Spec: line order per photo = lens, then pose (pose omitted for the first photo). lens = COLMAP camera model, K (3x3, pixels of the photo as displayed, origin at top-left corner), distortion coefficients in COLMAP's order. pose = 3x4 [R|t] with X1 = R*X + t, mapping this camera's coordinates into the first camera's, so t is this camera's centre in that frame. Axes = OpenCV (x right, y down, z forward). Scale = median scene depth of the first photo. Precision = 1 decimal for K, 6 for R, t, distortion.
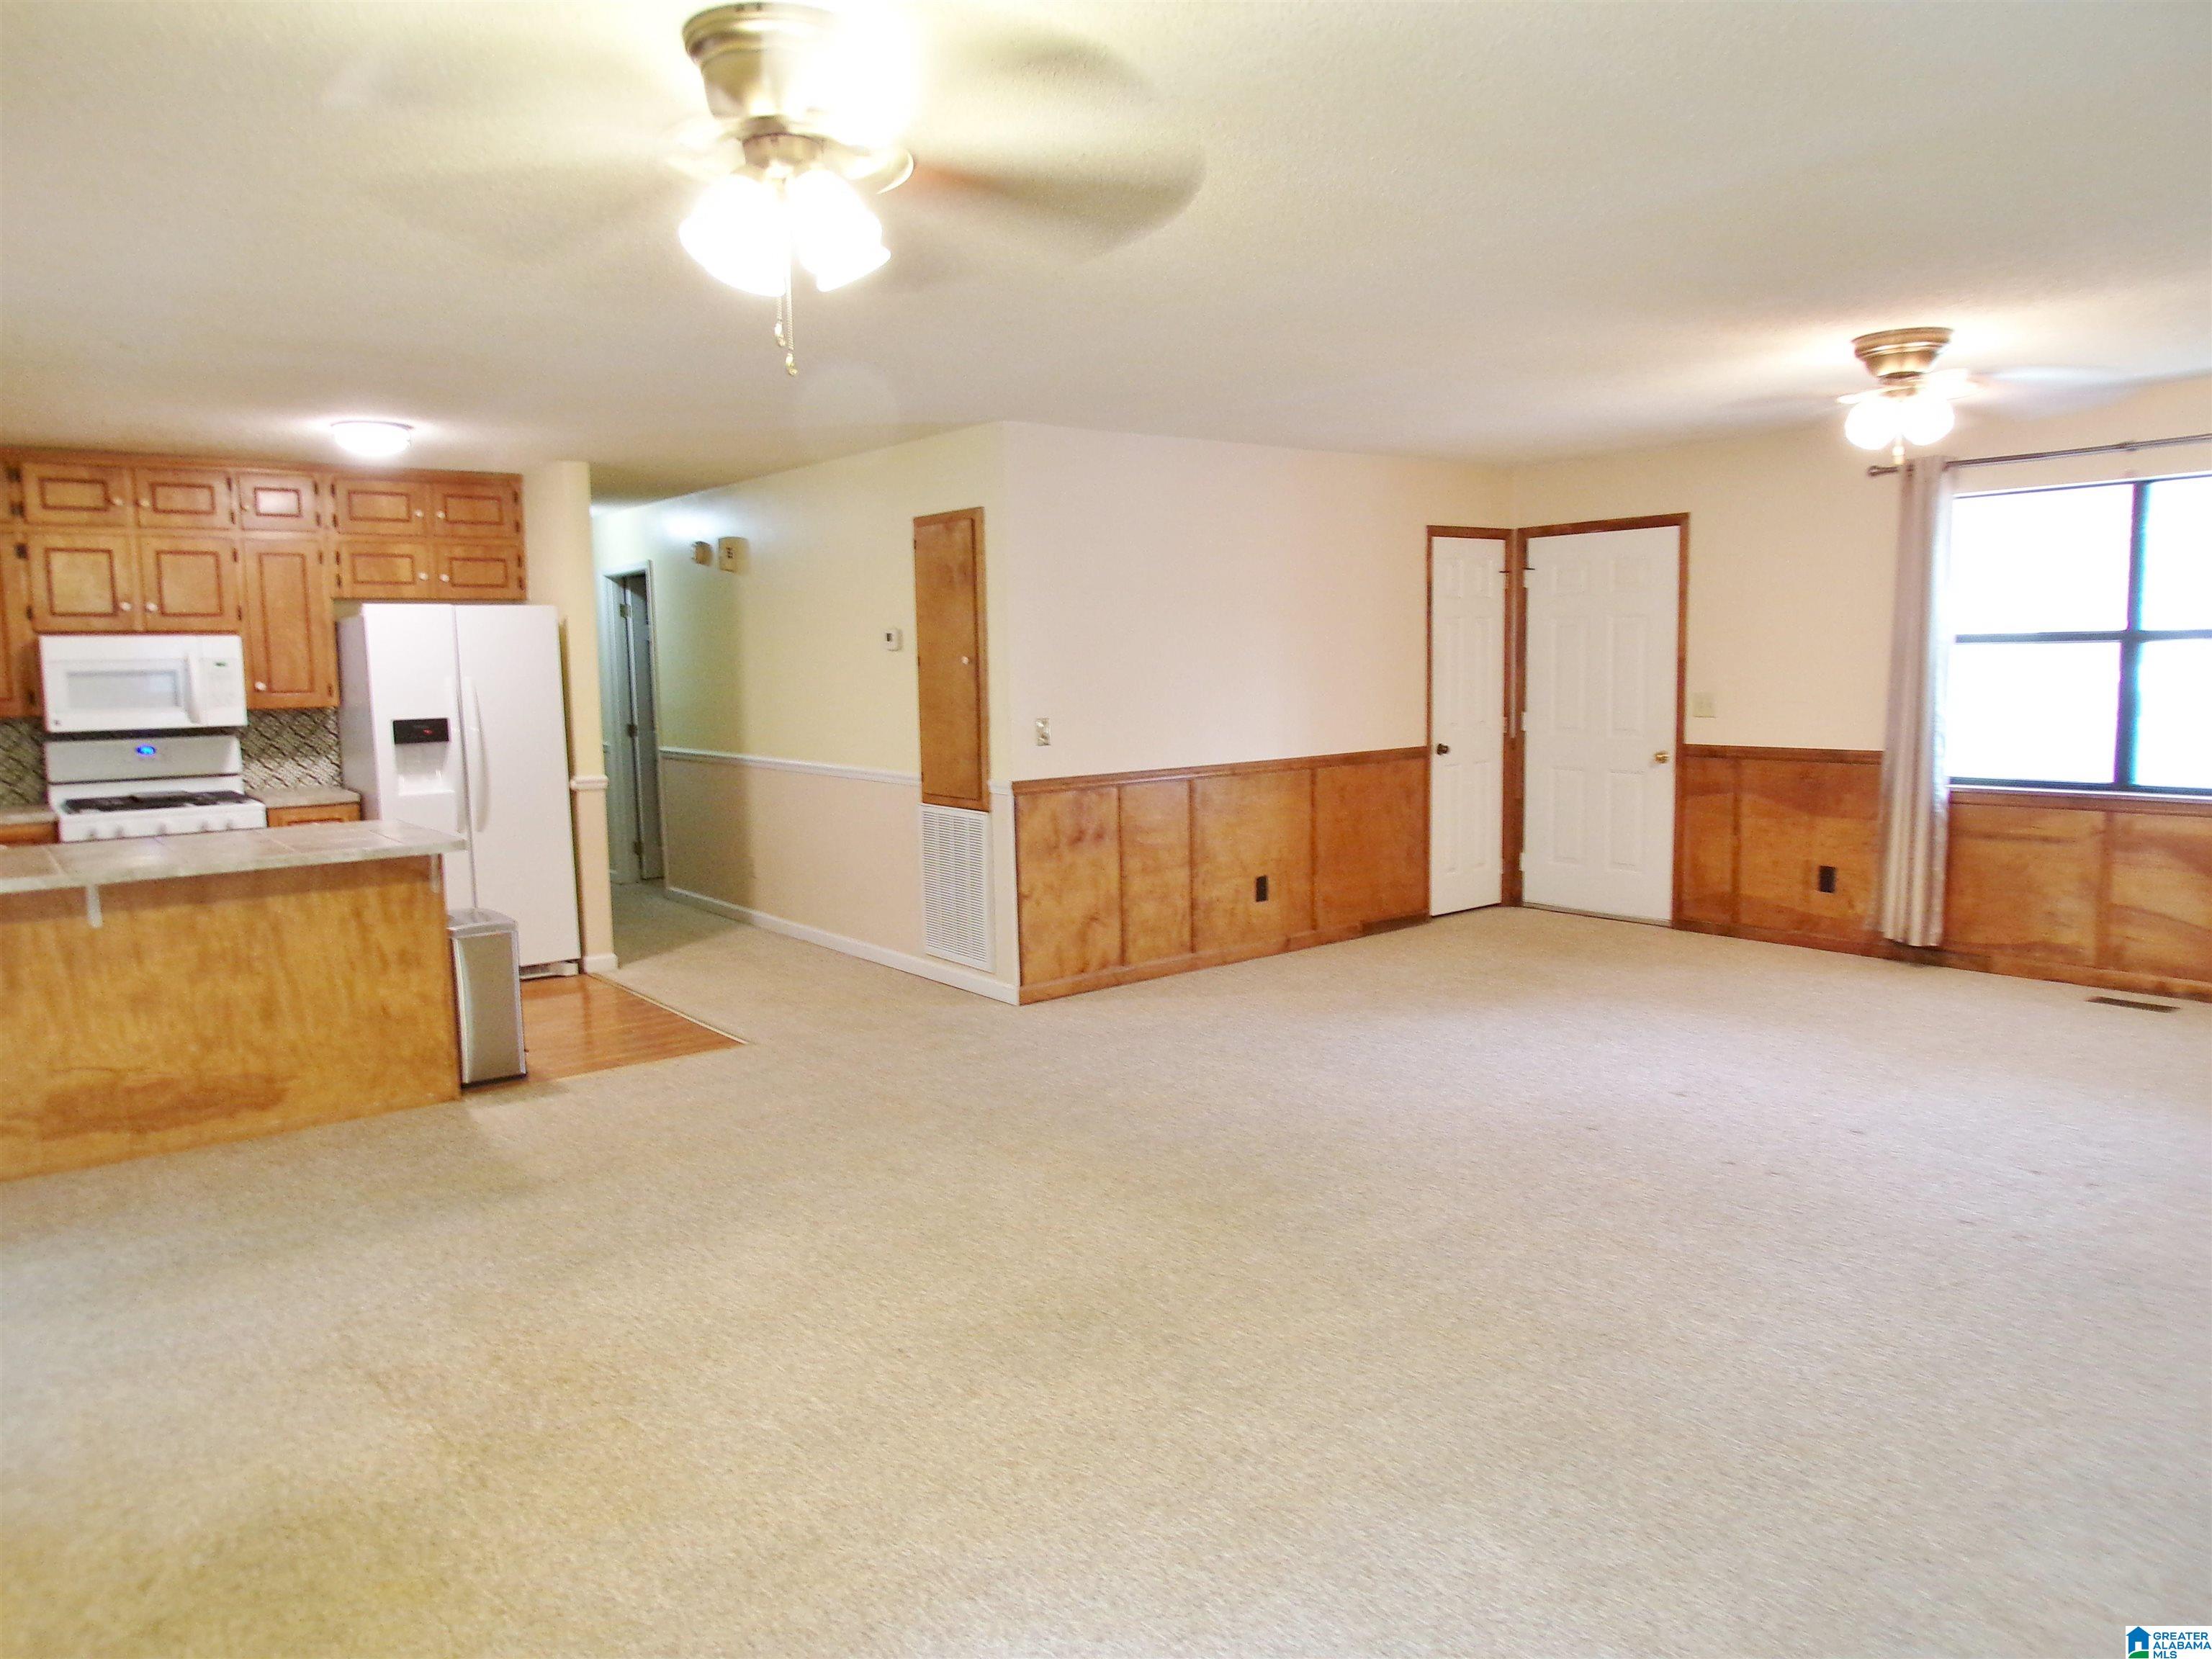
lens RADIAL K [[1480.0, 0, 1095.5], [0, 1480.0, 835.1], [0, 0, 1]] dist [-0.049310, 0.022173]
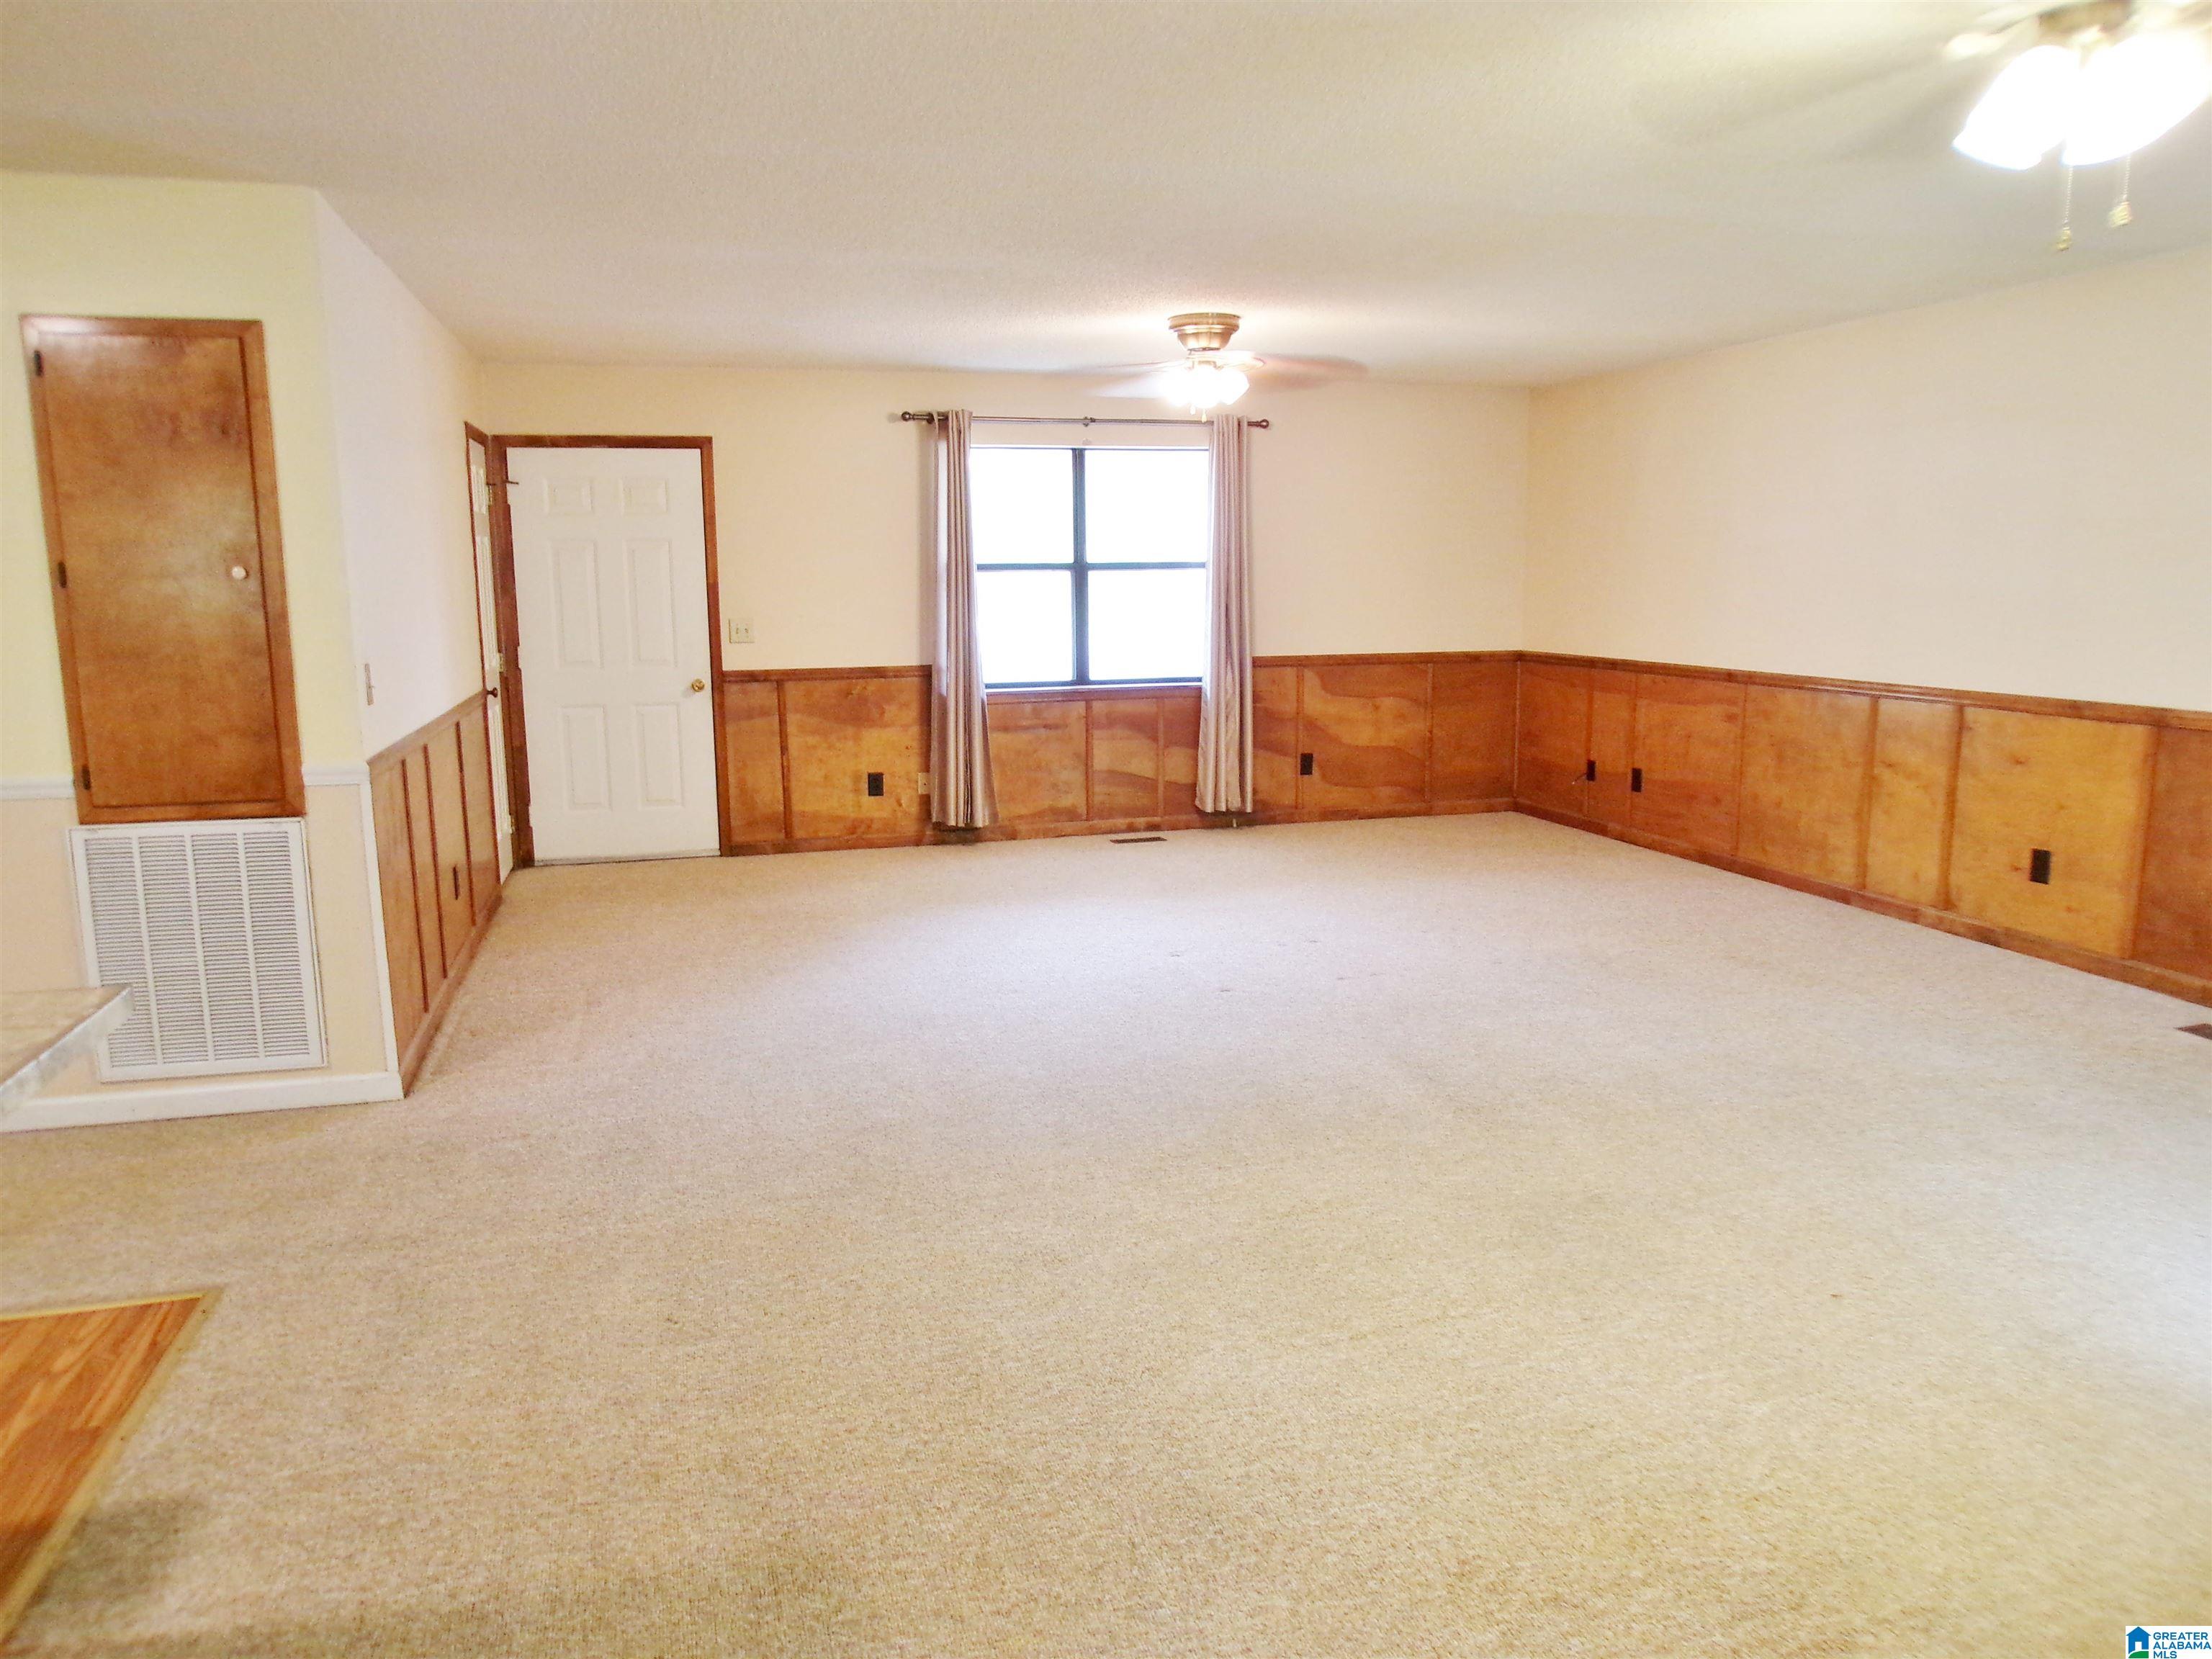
lens RADIAL K [[1480.0, 0, 1095.5], [0, 1480.0, 835.1], [0, 0, 1]] dist [-0.049310, 0.022173]
pose [[0.385219, -0.142256, 0.911795, -0.500288], [0.110774, 0.988031, 0.107350, -0.036299], [-0.916153, 0.059650, 0.396366, 0.437746]]
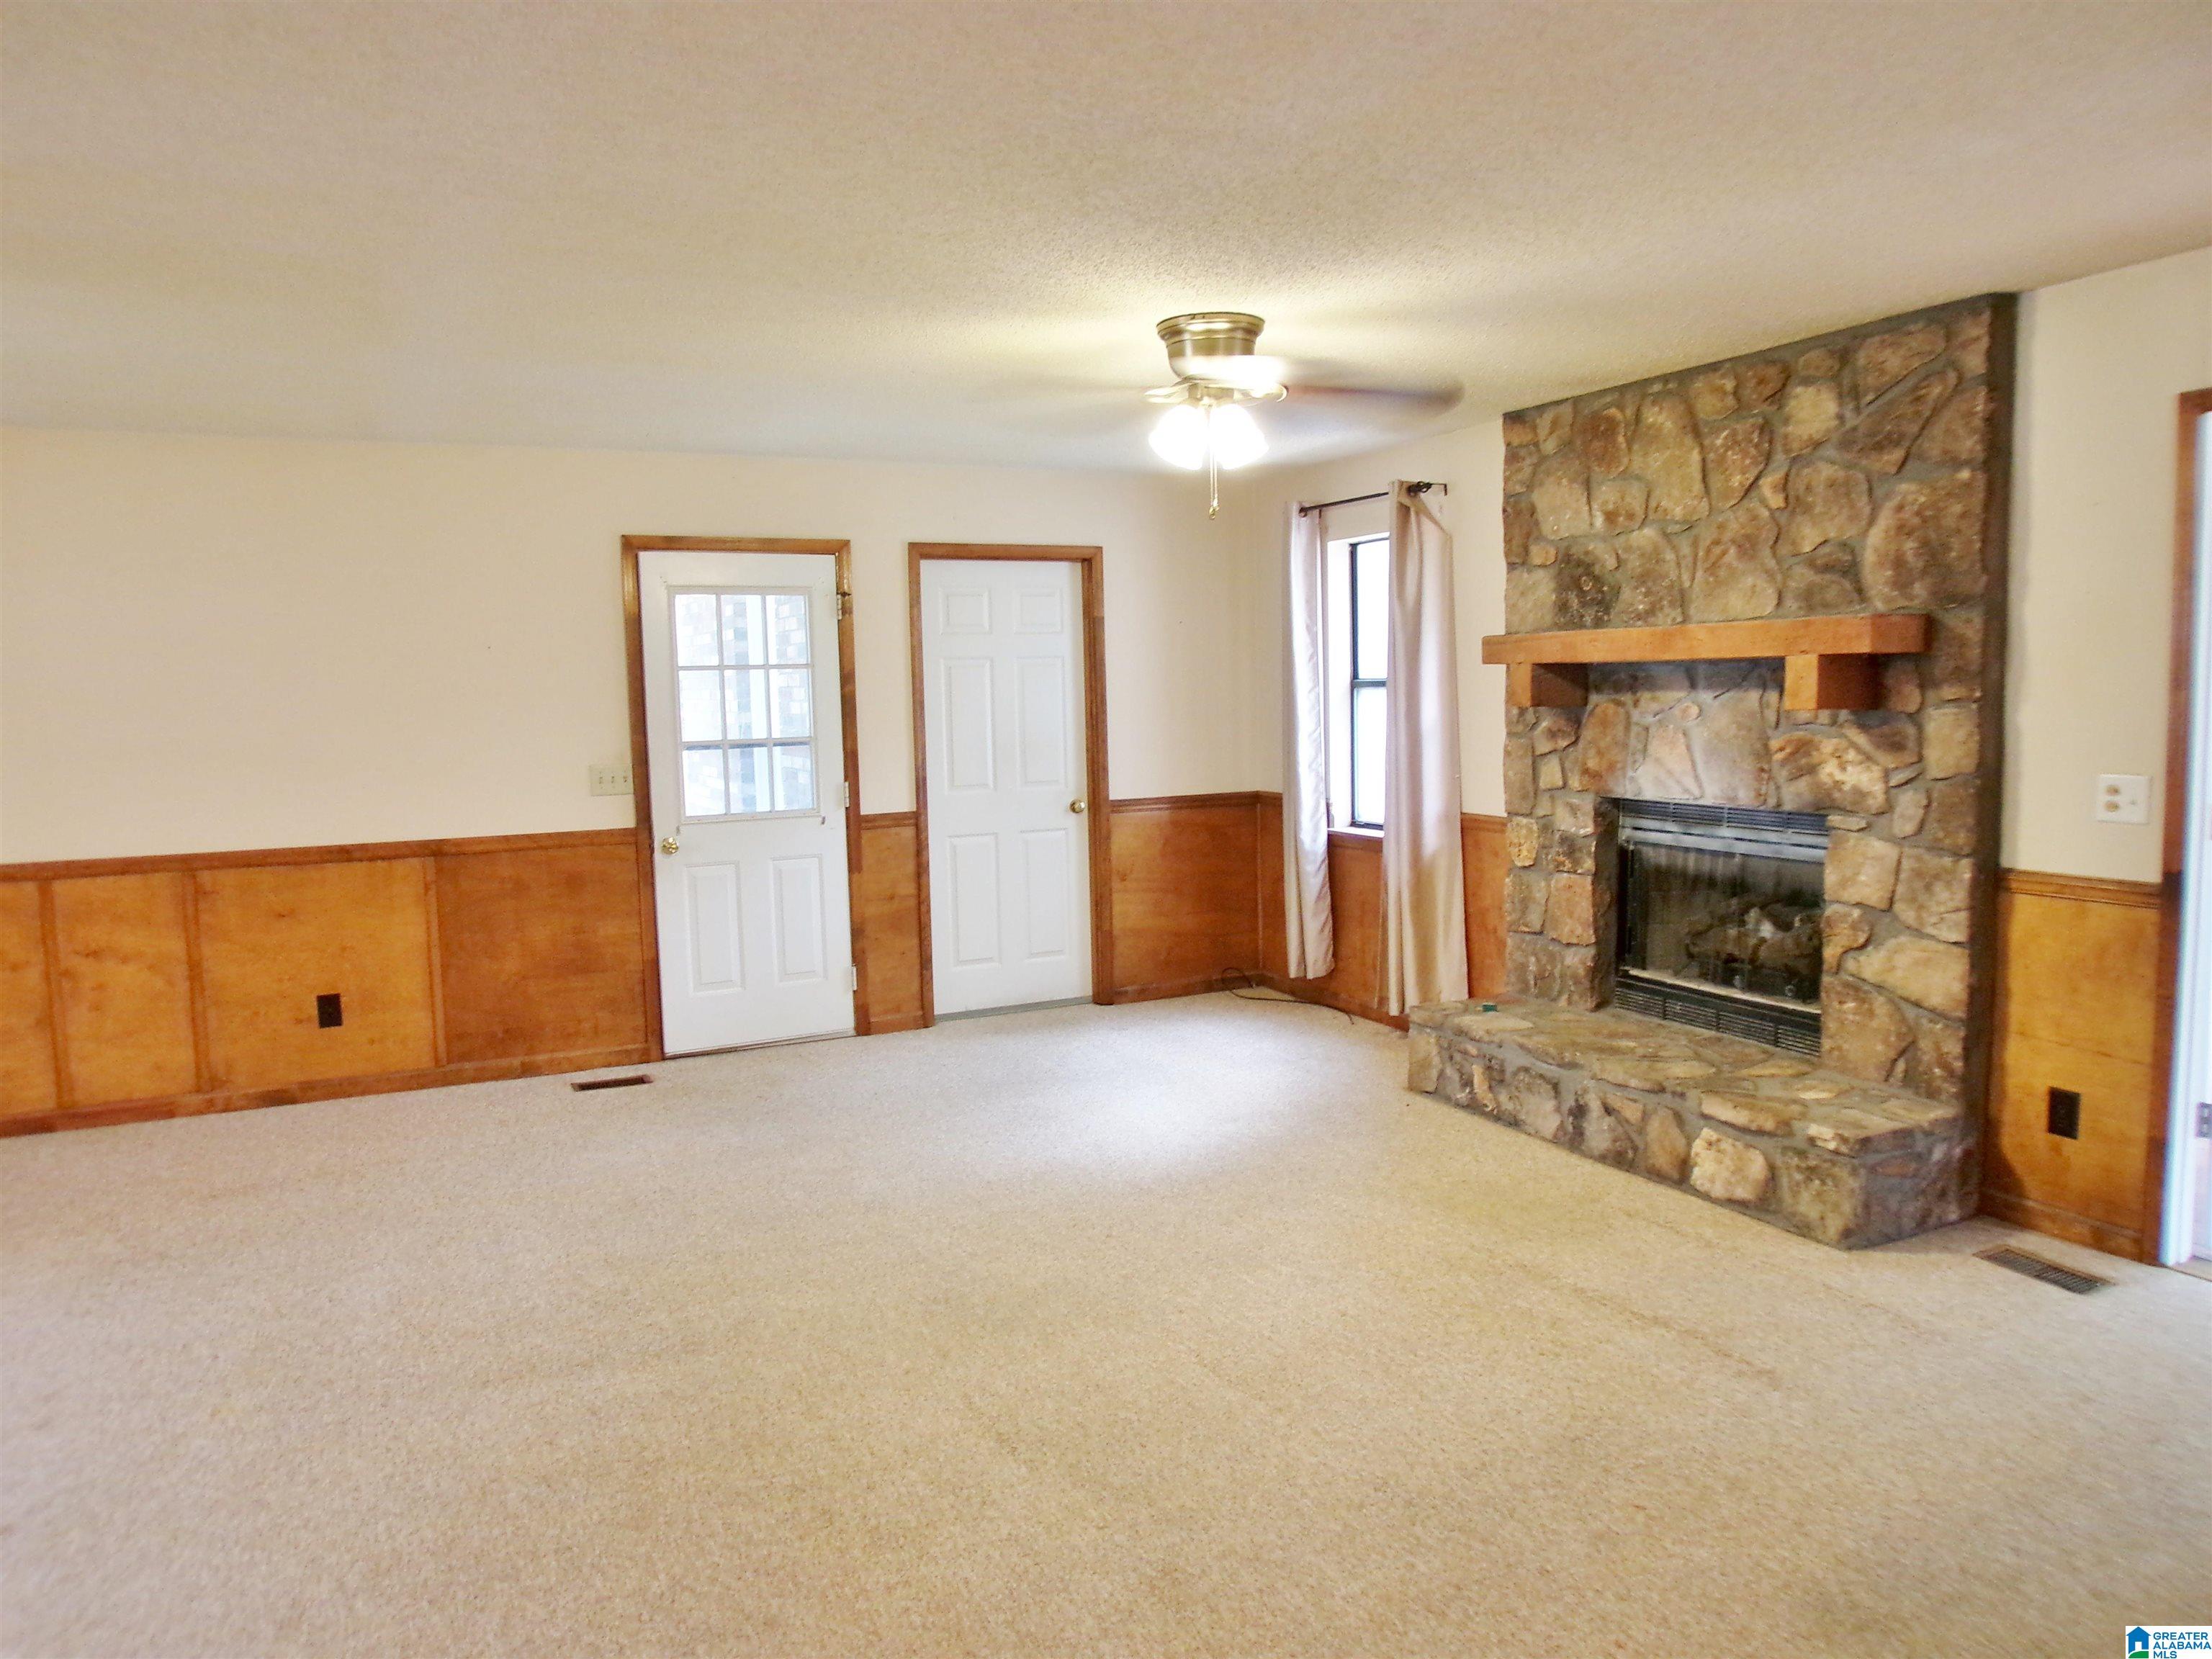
lens RADIAL K [[1490.7, 0, 1093.5], [0, 1490.7, 835.9], [0, 0, 1]] dist [-0.051034, 0.027388]
pose [[-0.976748, 0.020038, 0.213451, -0.153457], [0.065279, 0.976144, 0.207079, -0.115638], [-0.204209, 0.216198, -0.954755, 0.973552]]
